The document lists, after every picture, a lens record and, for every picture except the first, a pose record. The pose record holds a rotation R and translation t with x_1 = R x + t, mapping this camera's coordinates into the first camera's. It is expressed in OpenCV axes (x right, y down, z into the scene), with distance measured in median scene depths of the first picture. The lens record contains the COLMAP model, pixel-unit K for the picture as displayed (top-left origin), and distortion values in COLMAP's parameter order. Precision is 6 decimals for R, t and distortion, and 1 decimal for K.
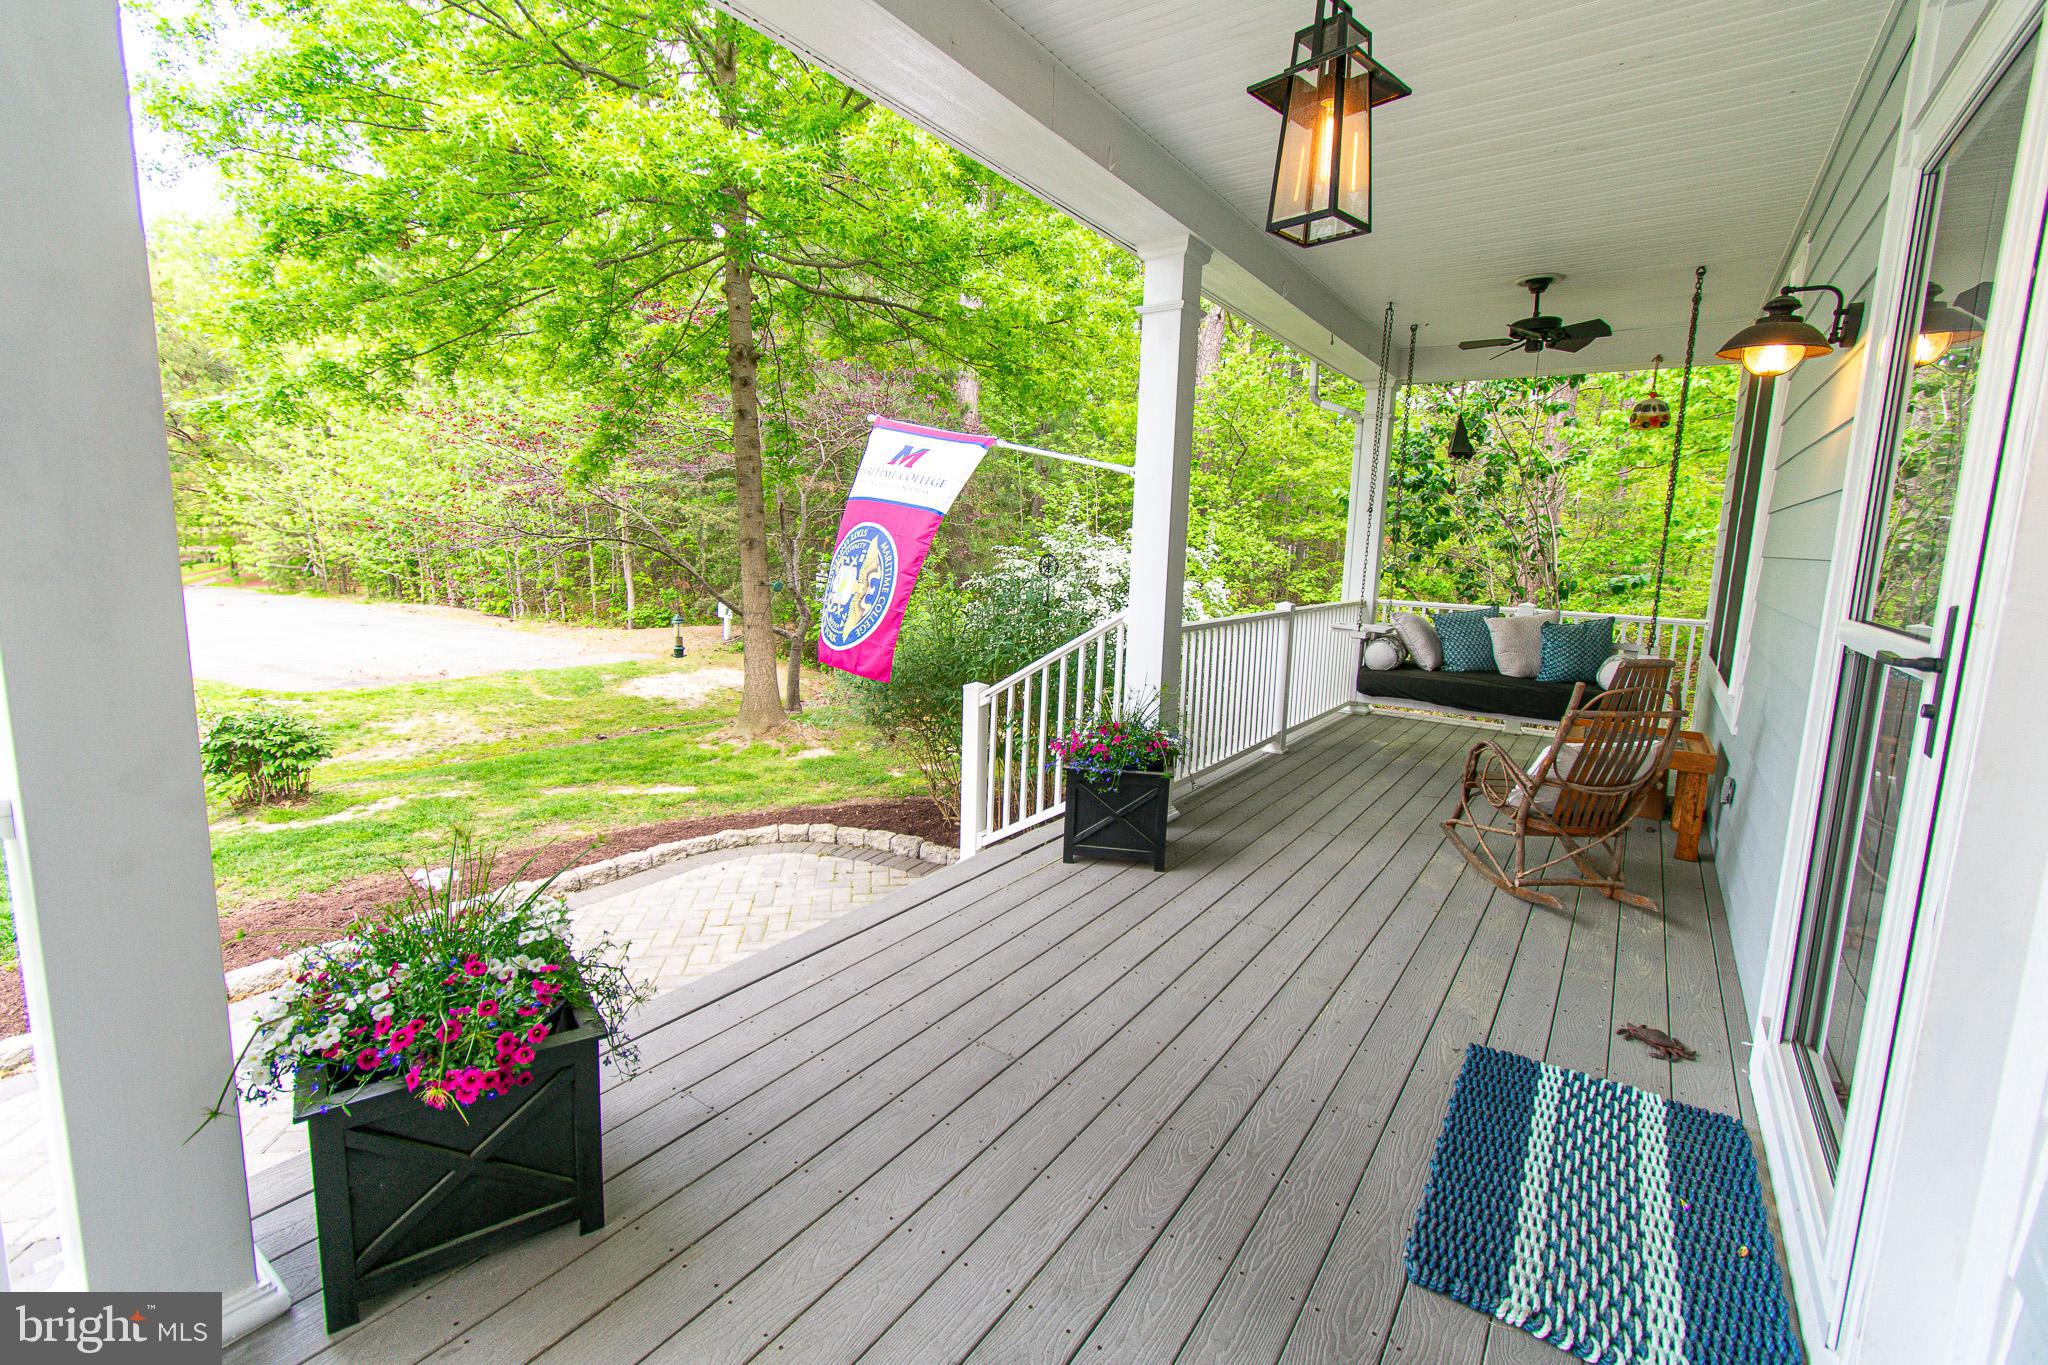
lens RADIAL K [[901.6, 0, 1029.5], [0, 901.6, 680.1], [0, 0, 1]] dist [0.001648, -0.000550]
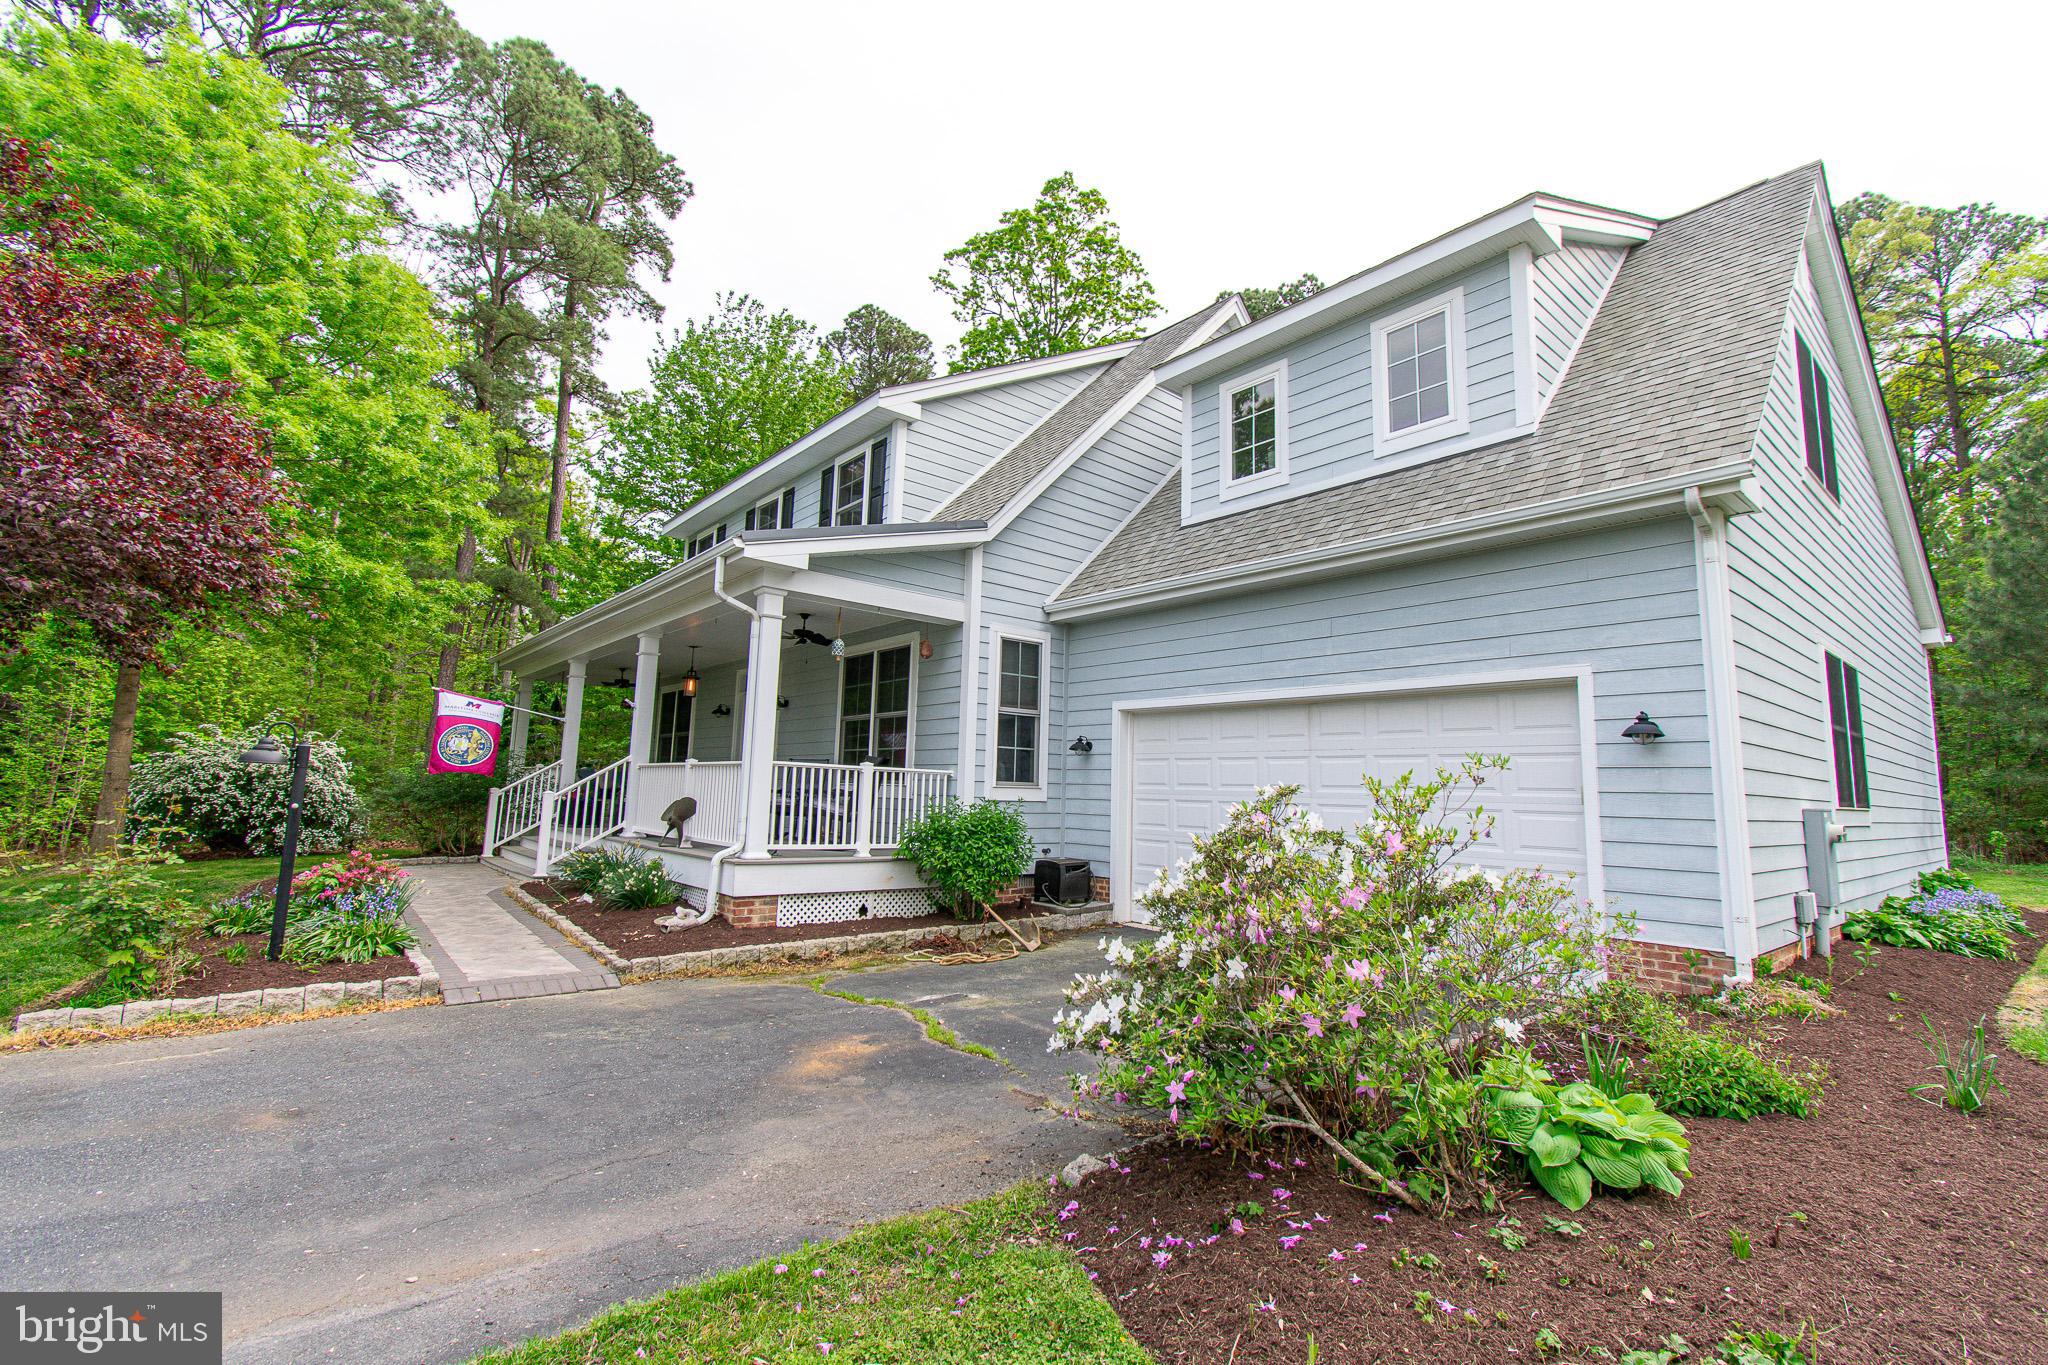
lens RADIAL K [[904.5, 0, 1045.1], [0, 904.5, 674.3], [0, 0, 1]] dist [0.001259, -0.001726]
pose [[0.251936, 0.099411, 0.962624, -1.934649], [0.132523, 0.981795, -0.136074, 0.215774], [-0.958627, 0.161852, 0.234175, -1.111970]]
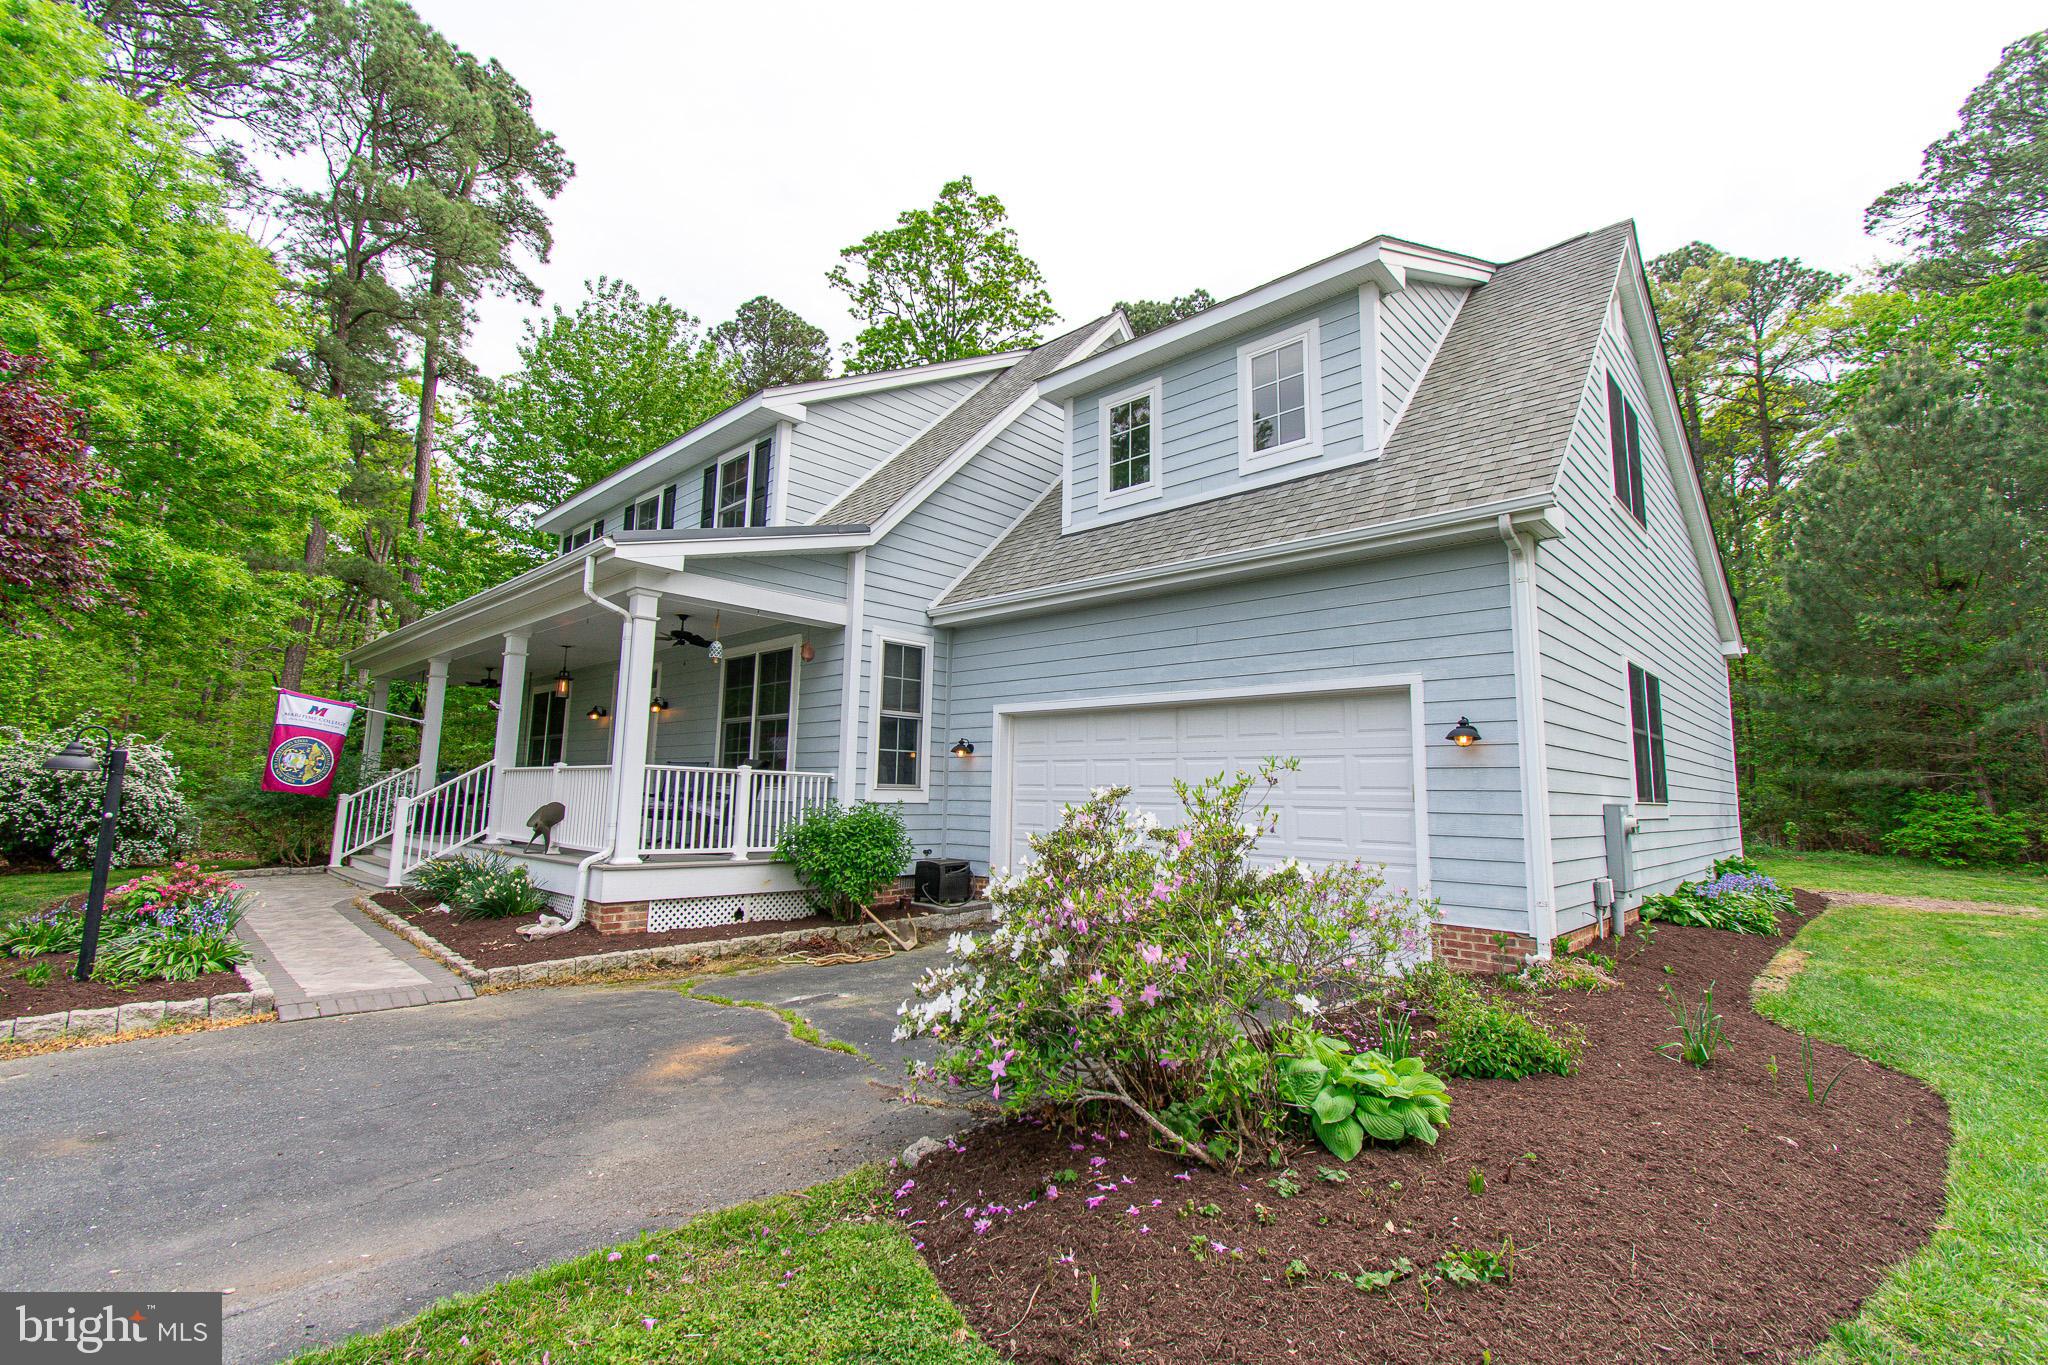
lens RADIAL K [[904.5, 0, 1045.1], [0, 904.5, 674.3], [0, 0, 1]] dist [0.001259, -0.001726]
pose [[0.146808, 0.101397, 0.983954, -1.965382], [0.140126, 0.982569, -0.122161, 0.220326], [-0.979190, 0.155811, 0.130040, -1.161859]]
